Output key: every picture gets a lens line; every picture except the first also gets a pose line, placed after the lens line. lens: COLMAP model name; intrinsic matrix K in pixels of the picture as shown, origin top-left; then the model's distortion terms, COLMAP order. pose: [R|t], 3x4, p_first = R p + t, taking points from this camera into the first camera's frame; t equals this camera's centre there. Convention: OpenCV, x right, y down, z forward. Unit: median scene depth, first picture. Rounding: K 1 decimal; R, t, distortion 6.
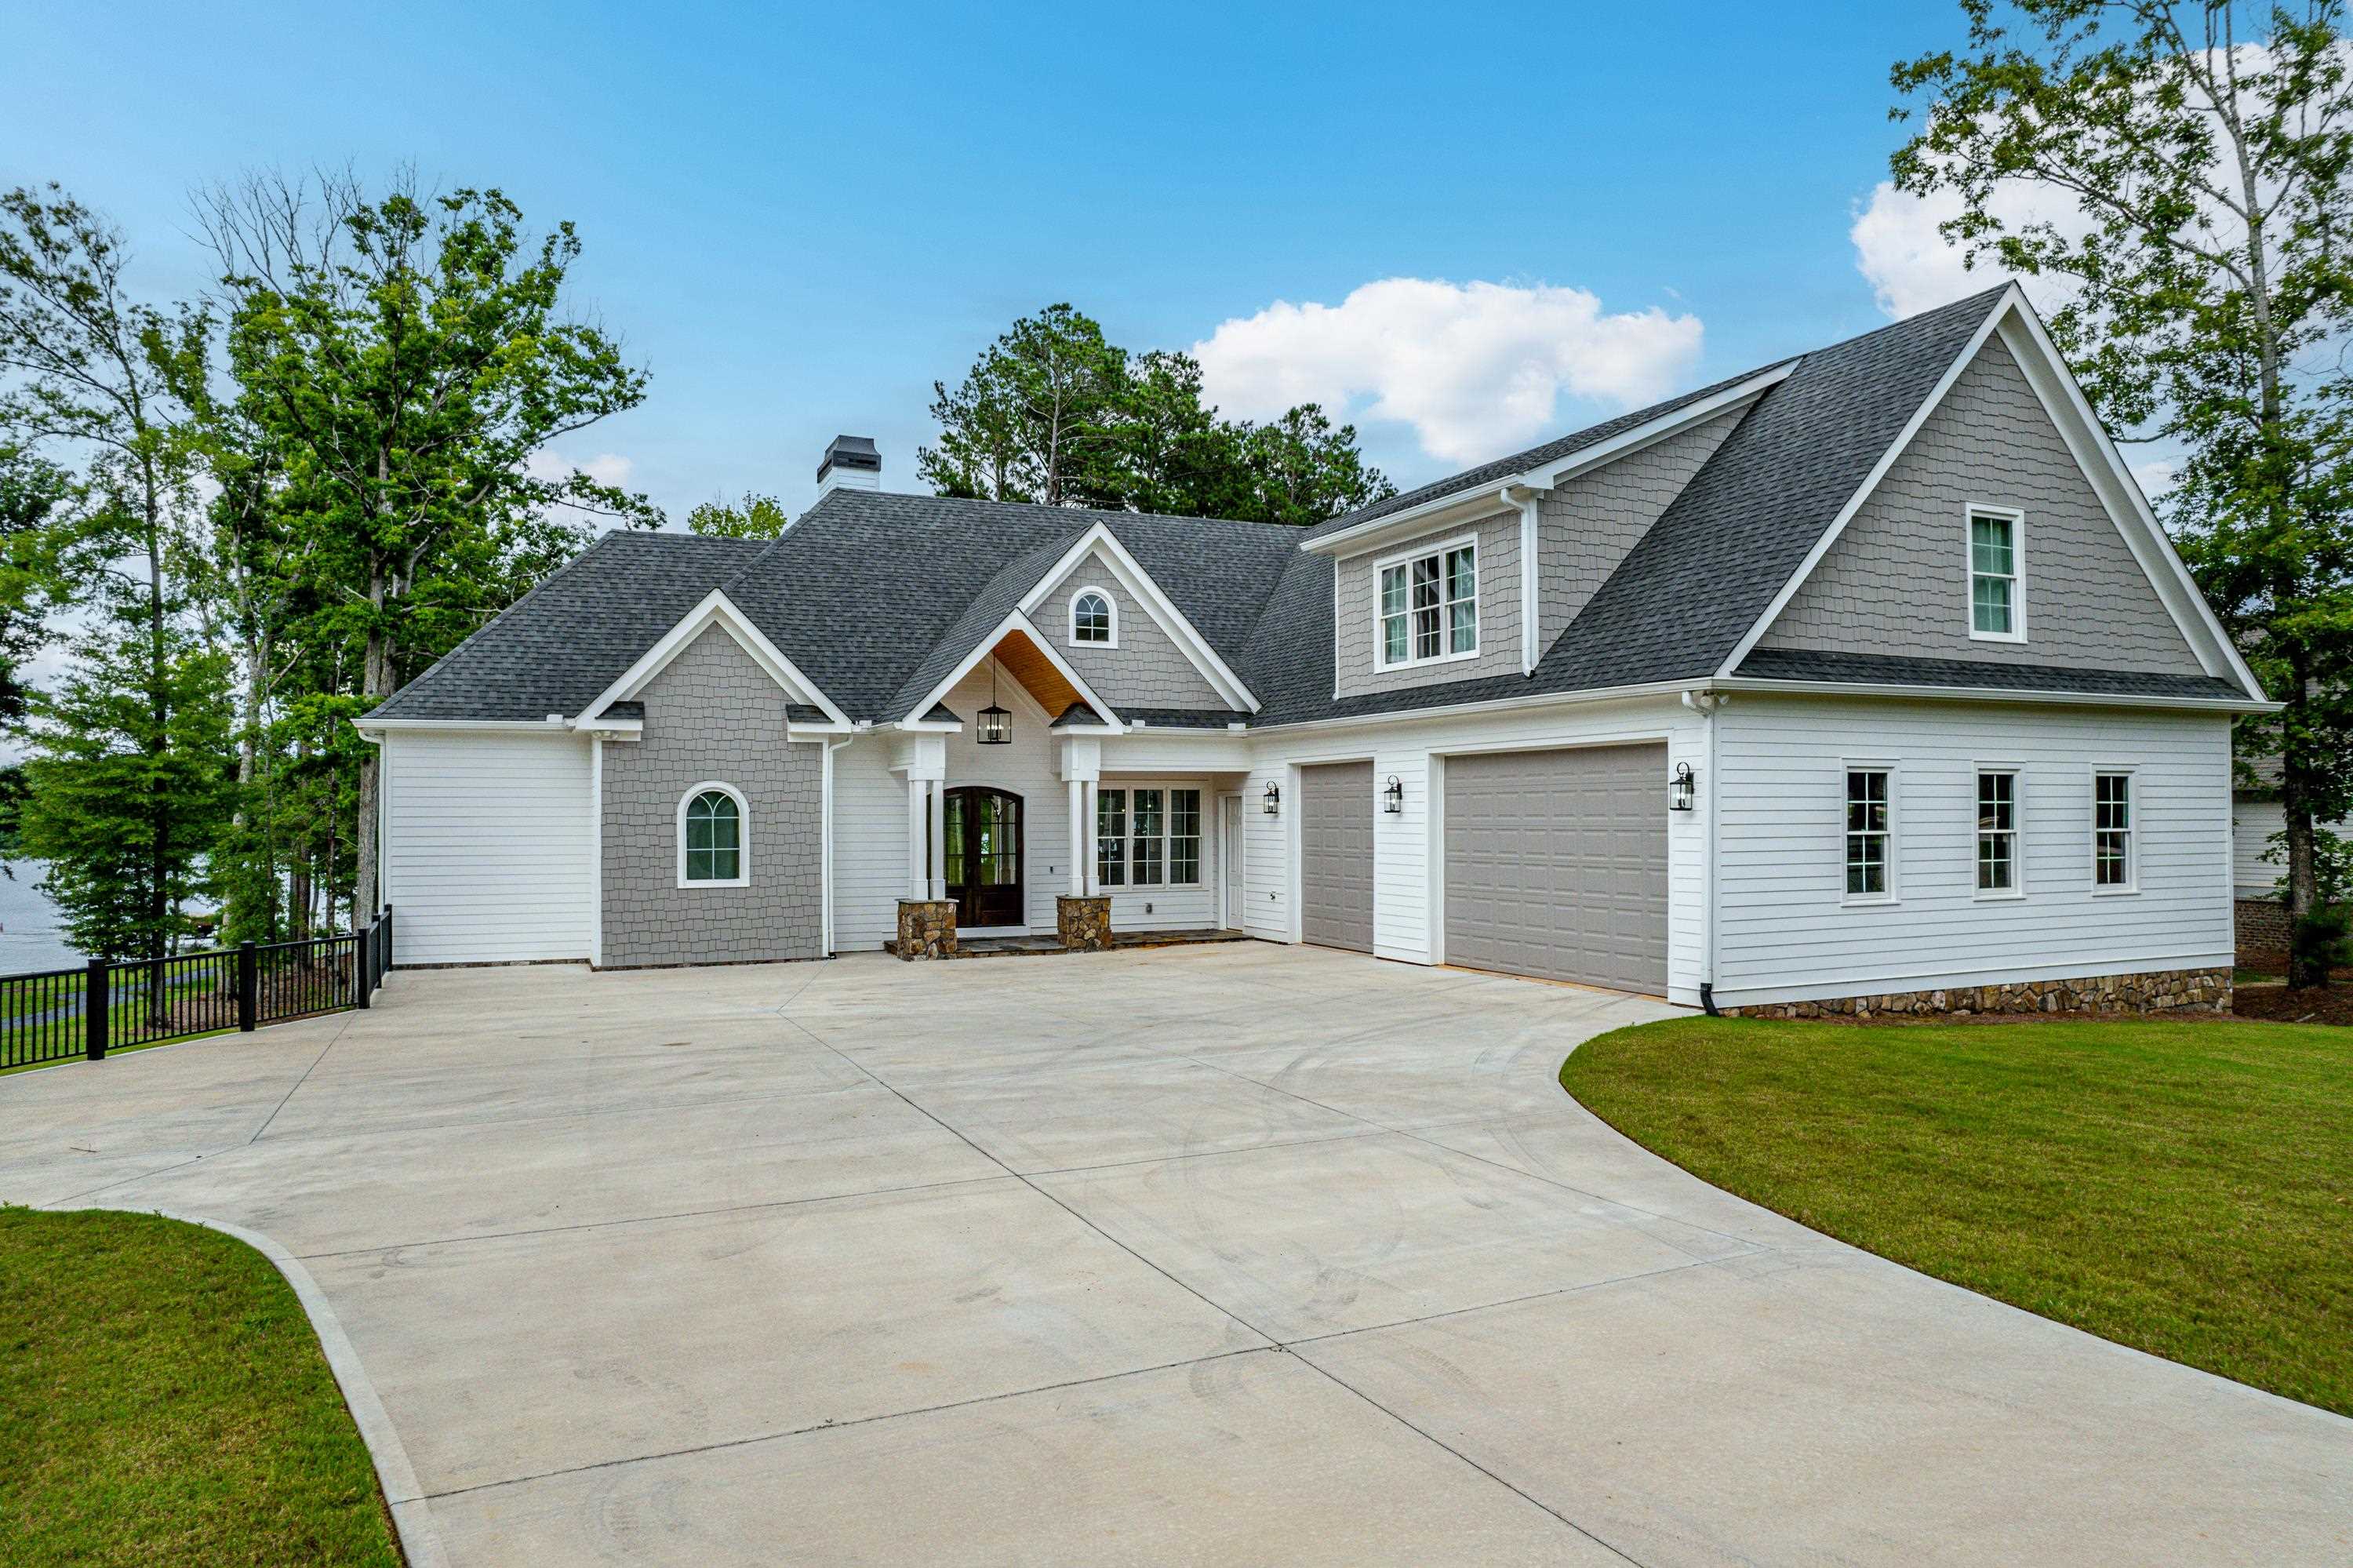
lens RADIAL K [[1507.7, 0, 1176.5], [0, 1507.7, 784.0], [0, 0, 1]] dist [-0.073372, 0.063369]
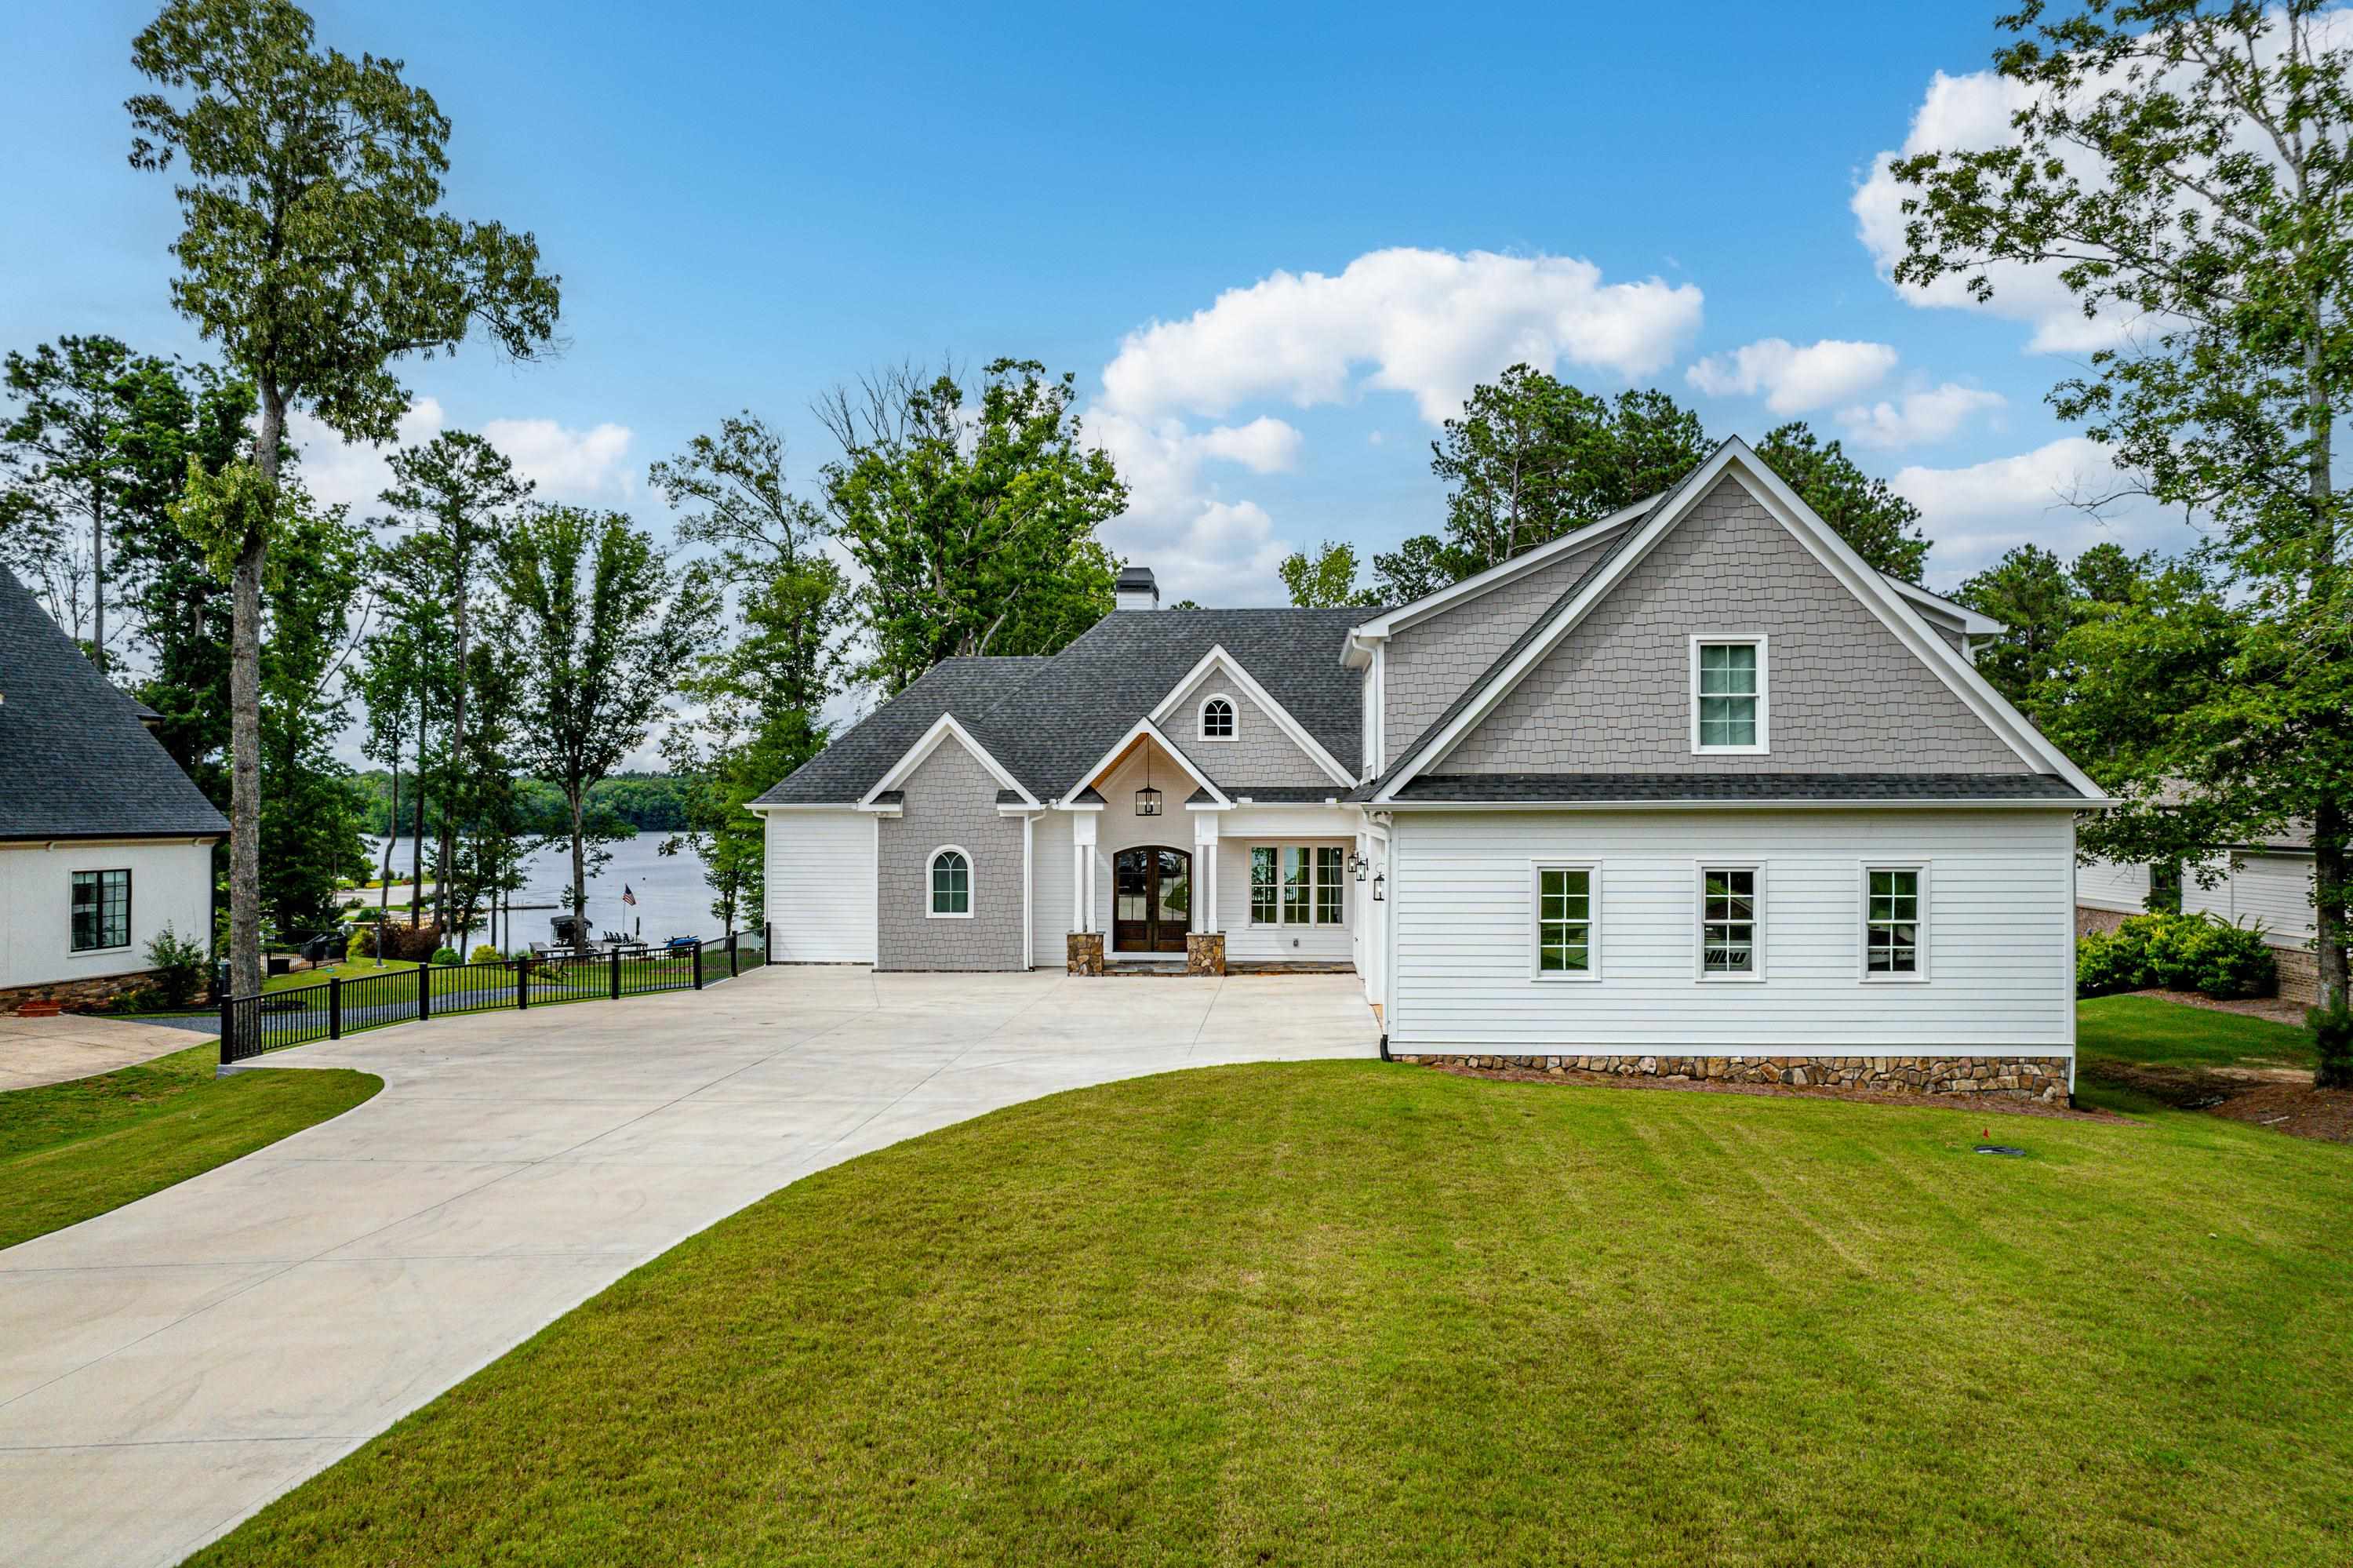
lens RADIAL K [[1504.2, 0, 1176.5], [0, 1504.2, 784.0], [0, 0, 1]] dist [-0.054058, 0.000747]
pose [[0.875036, -0.005060, -0.484031, 0.601649], [0.008183, 0.999957, 0.004339, -0.066839], [0.483988, -0.007757, 0.875040, -0.166847]]
